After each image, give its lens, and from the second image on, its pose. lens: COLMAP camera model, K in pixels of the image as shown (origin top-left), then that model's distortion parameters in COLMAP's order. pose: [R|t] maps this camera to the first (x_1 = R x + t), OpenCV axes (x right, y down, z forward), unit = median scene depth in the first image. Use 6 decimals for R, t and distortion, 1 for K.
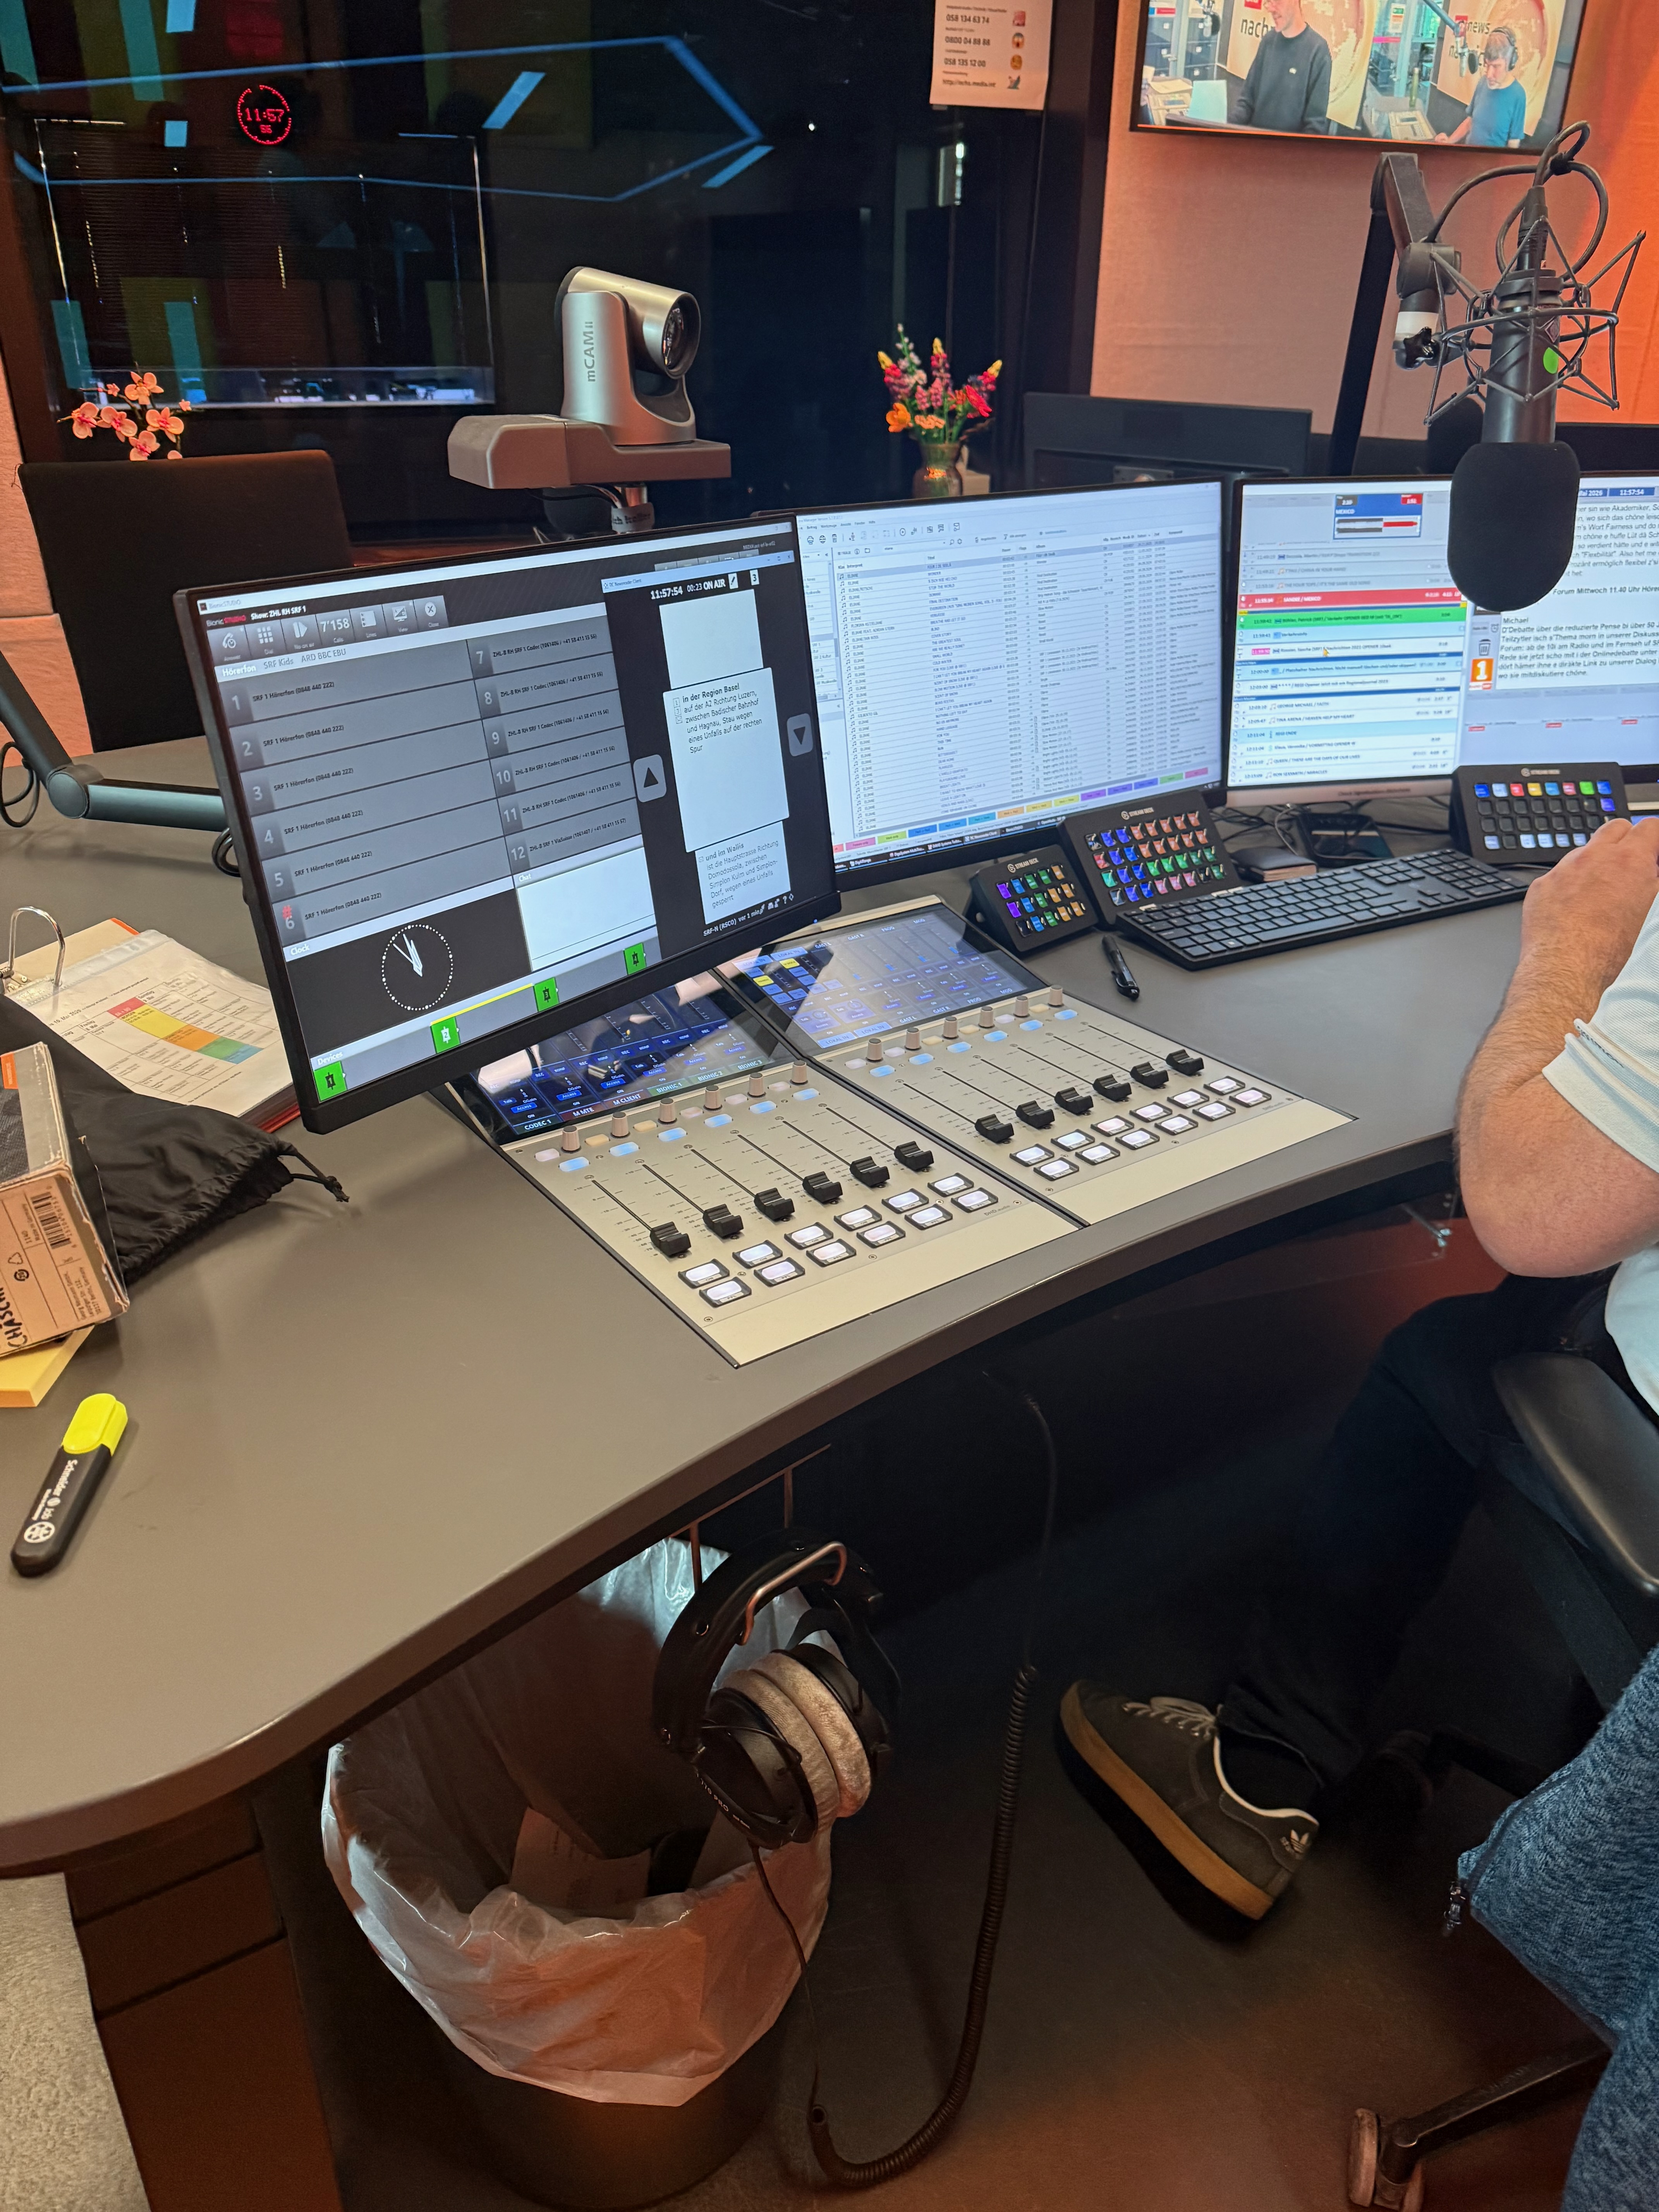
lens RADIAL K [[1663.5, 0, 829.5], [0, 1663.5, 1106.0], [0, 0, 1]] dist [0.018180, -0.040152]
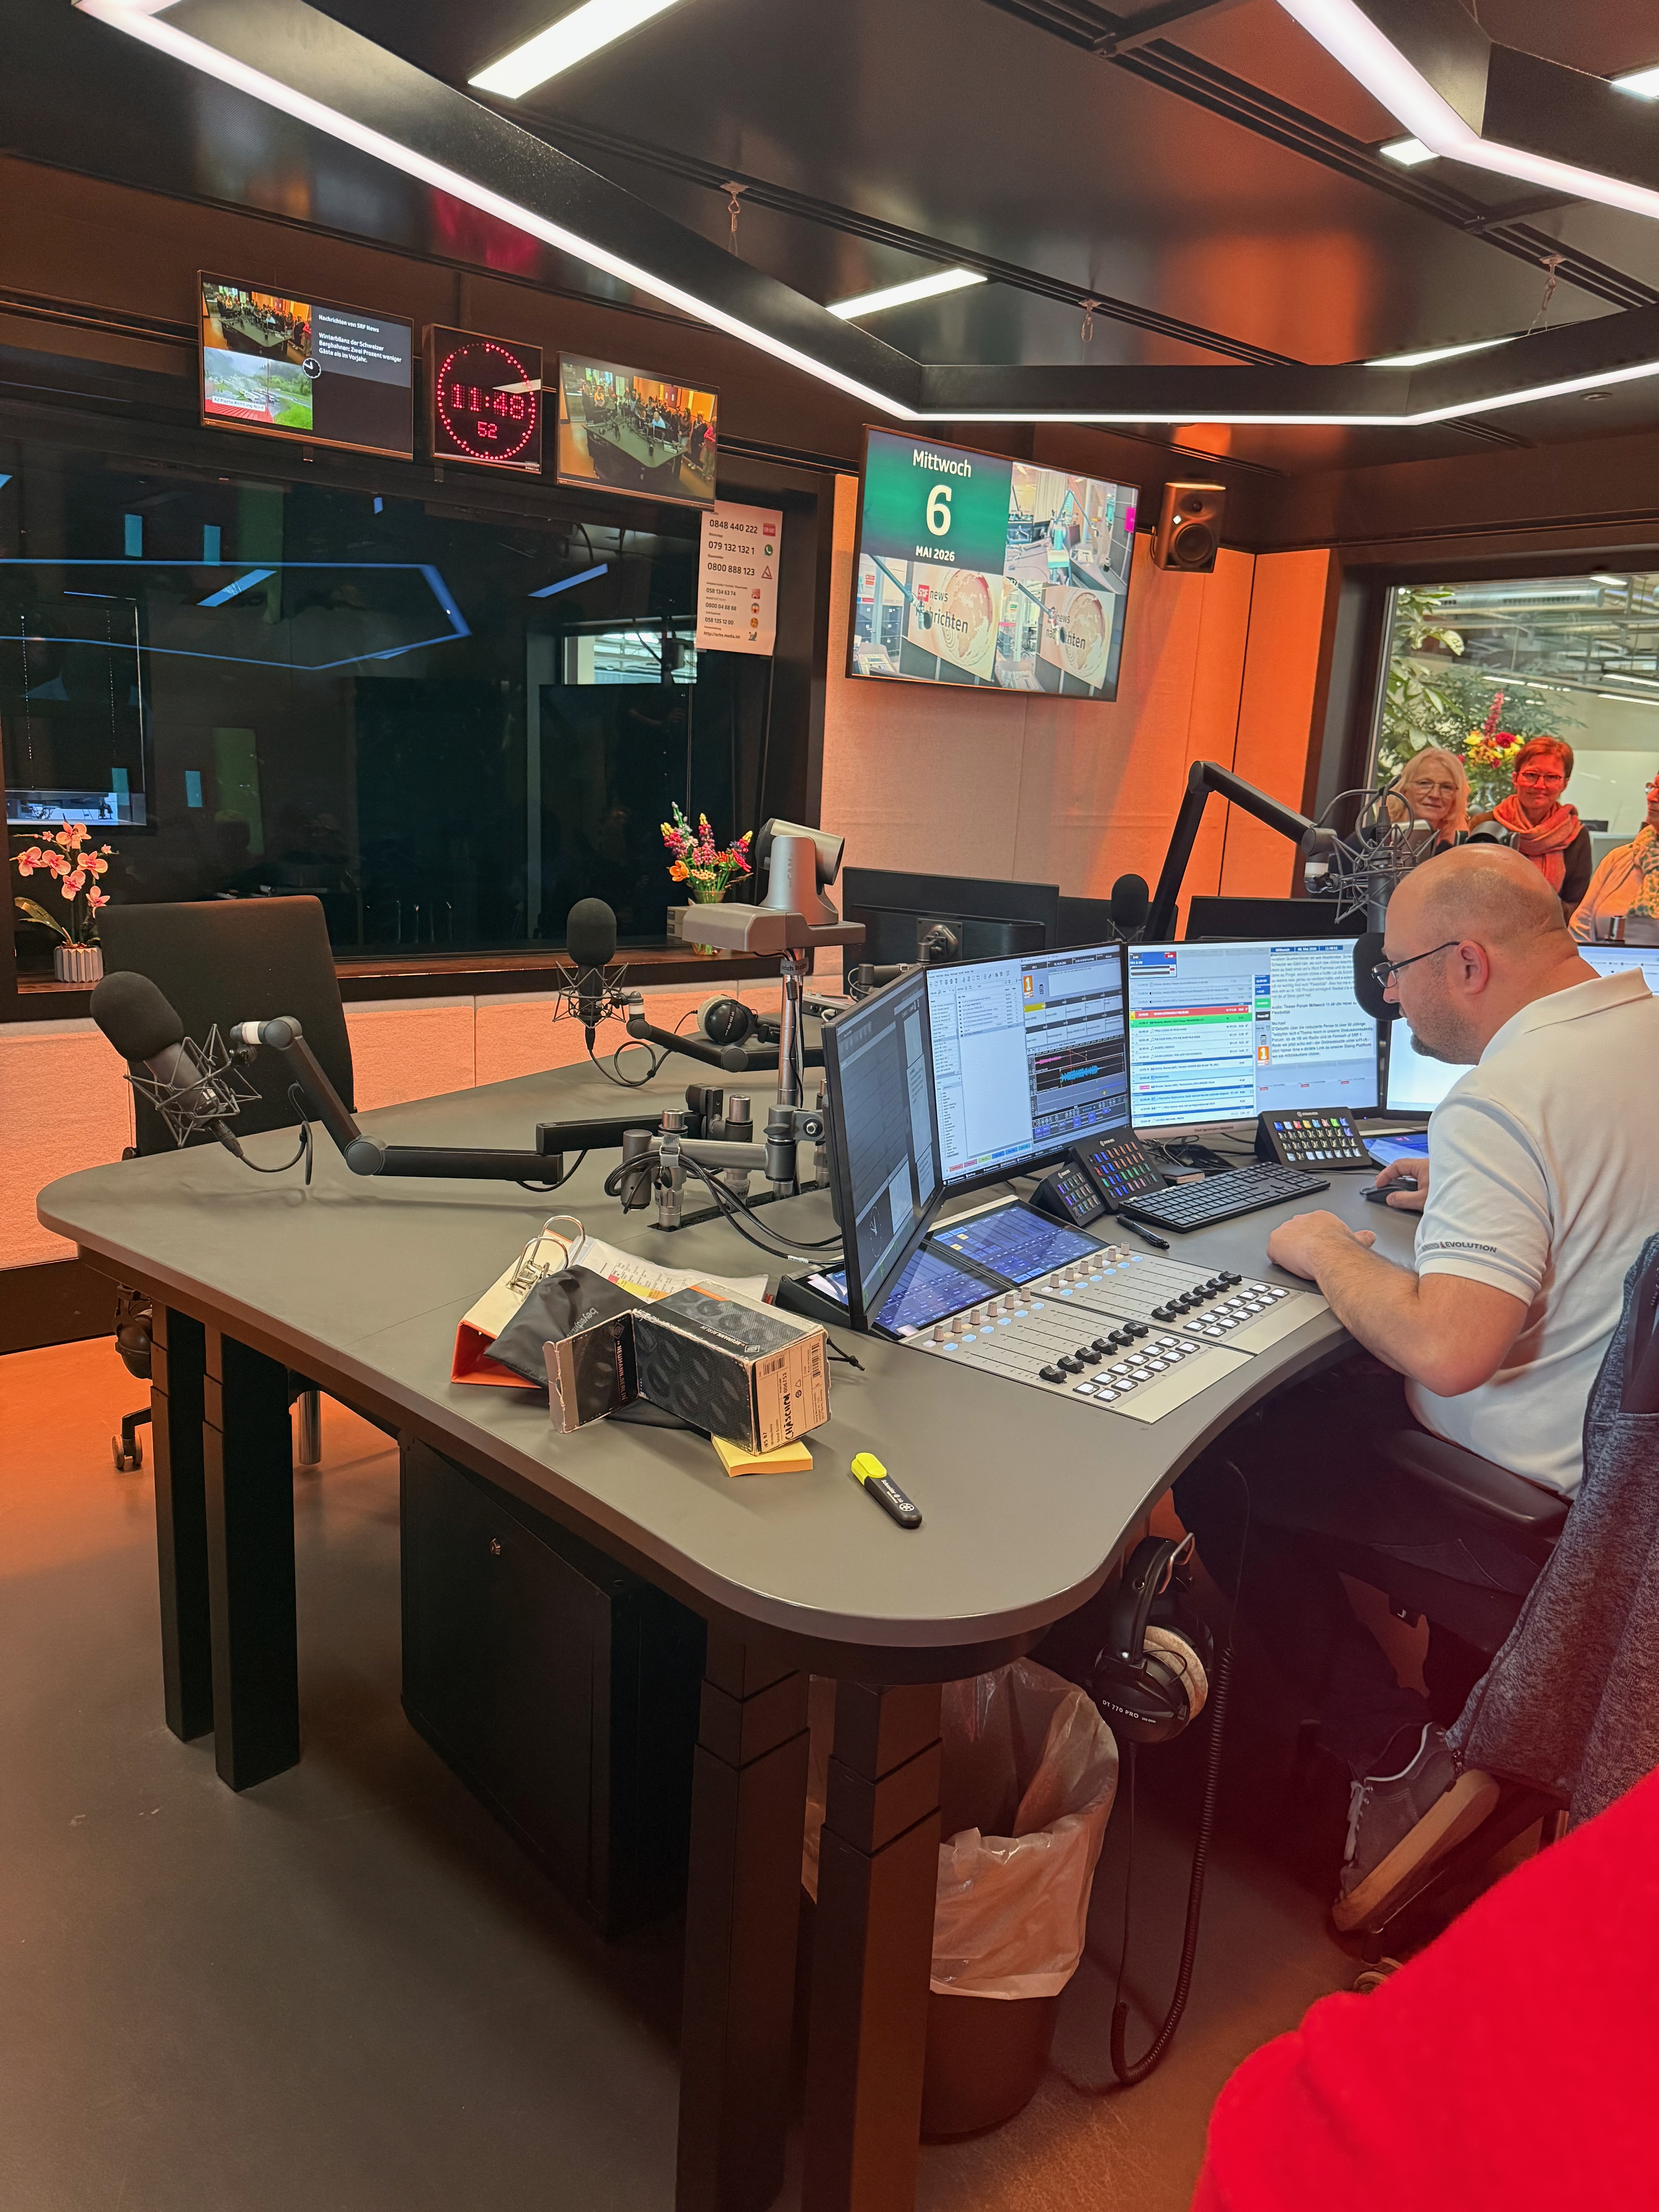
lens RADIAL K [[1663.5, 0, 829.5], [0, 1663.5, 1106.0], [0, 0, 1]] dist [0.018180, -0.040152]
pose [[0.953644, -0.020494, 0.300240, -0.261796], [0.089934, 0.971494, -0.219342, 0.053608], [-0.287186, 0.236176, 0.928302, -0.183265]]
